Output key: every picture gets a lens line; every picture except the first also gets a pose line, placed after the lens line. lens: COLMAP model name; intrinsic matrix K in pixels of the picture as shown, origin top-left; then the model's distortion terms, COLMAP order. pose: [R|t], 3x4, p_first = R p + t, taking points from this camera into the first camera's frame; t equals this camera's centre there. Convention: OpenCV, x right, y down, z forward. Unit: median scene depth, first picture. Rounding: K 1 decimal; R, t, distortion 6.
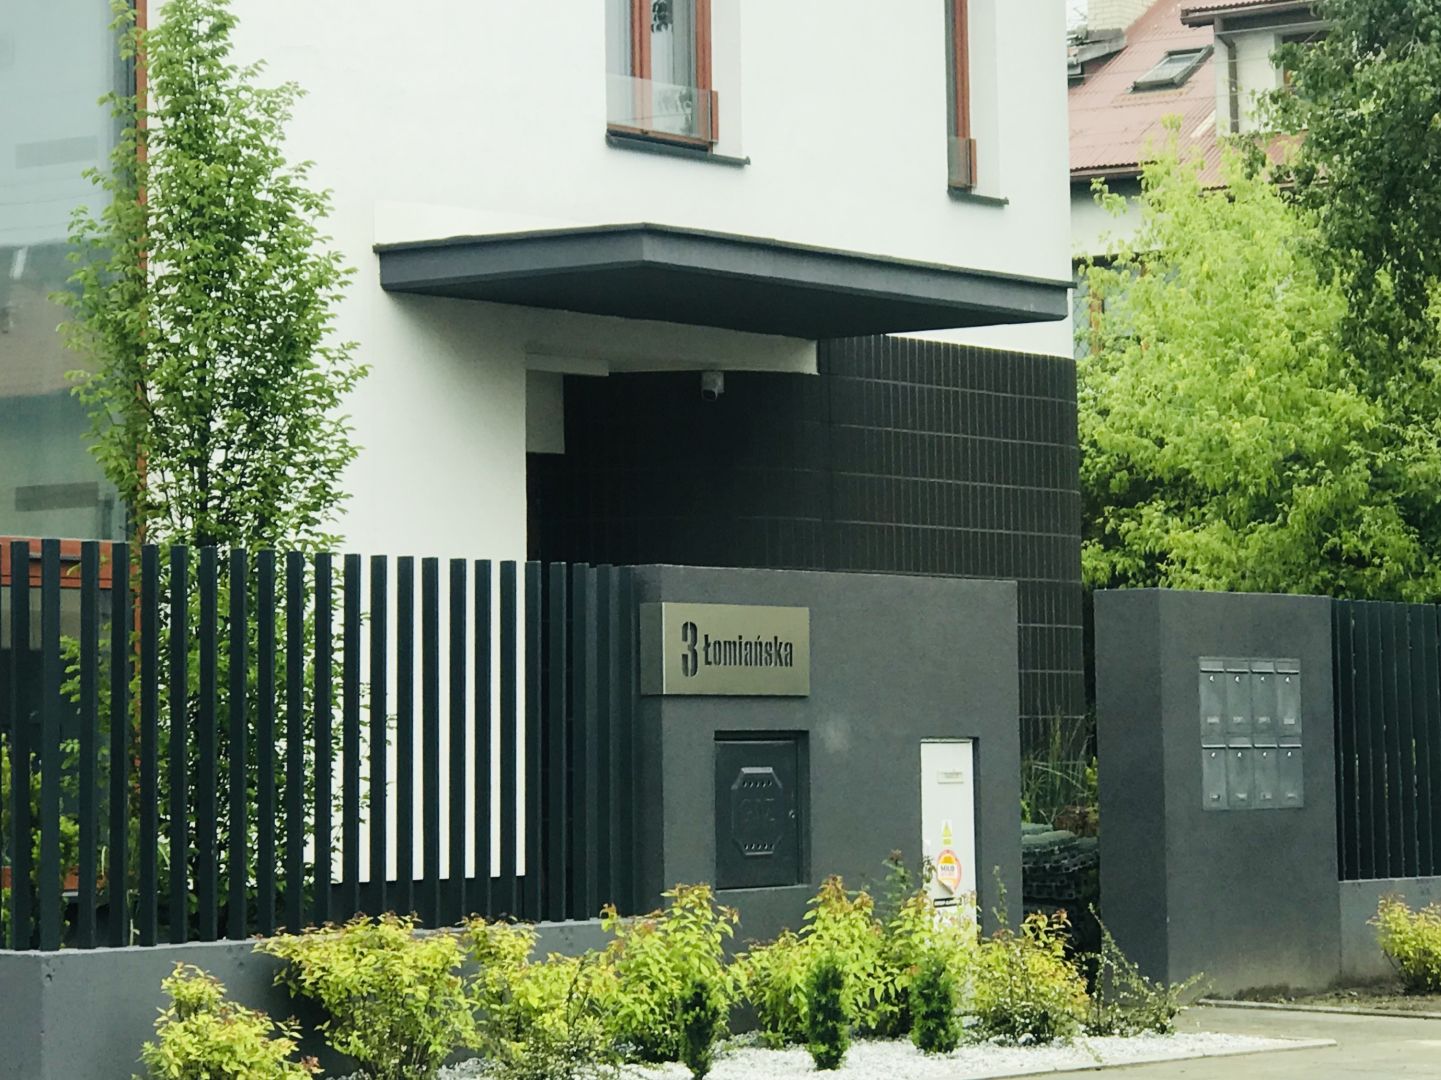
lens RADIAL K [[3263.7, 0, 720.5], [0, 3263.7, 540.0], [0, 0, 1]] dist [-0.496628, -0.118293]
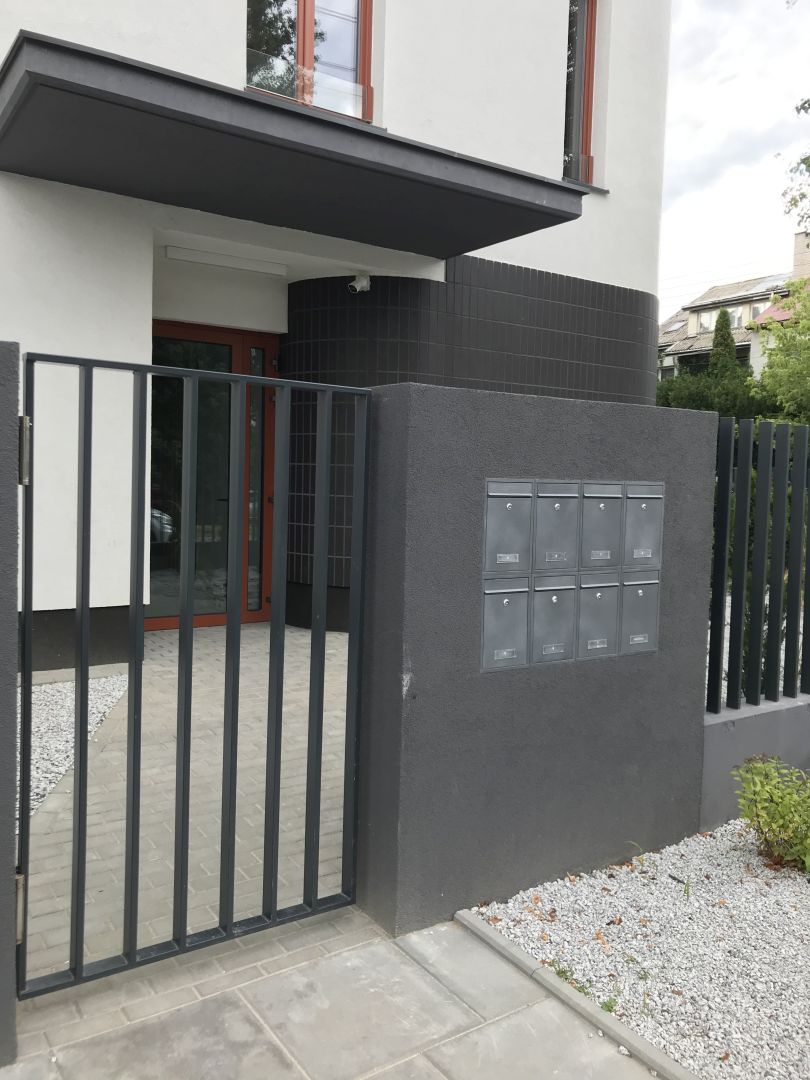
lens RADIAL K [[877.3, 0, 405.0], [0, 877.3, 540.0], [0, 0, 1]] dist [0.008191, 0.002334]
pose [[0.960427, 0.055223, -0.273004, 0.179631], [-0.018324, 0.990553, 0.135904, 0.021669], [0.277930, -0.125523, 0.952365, 0.755274]]
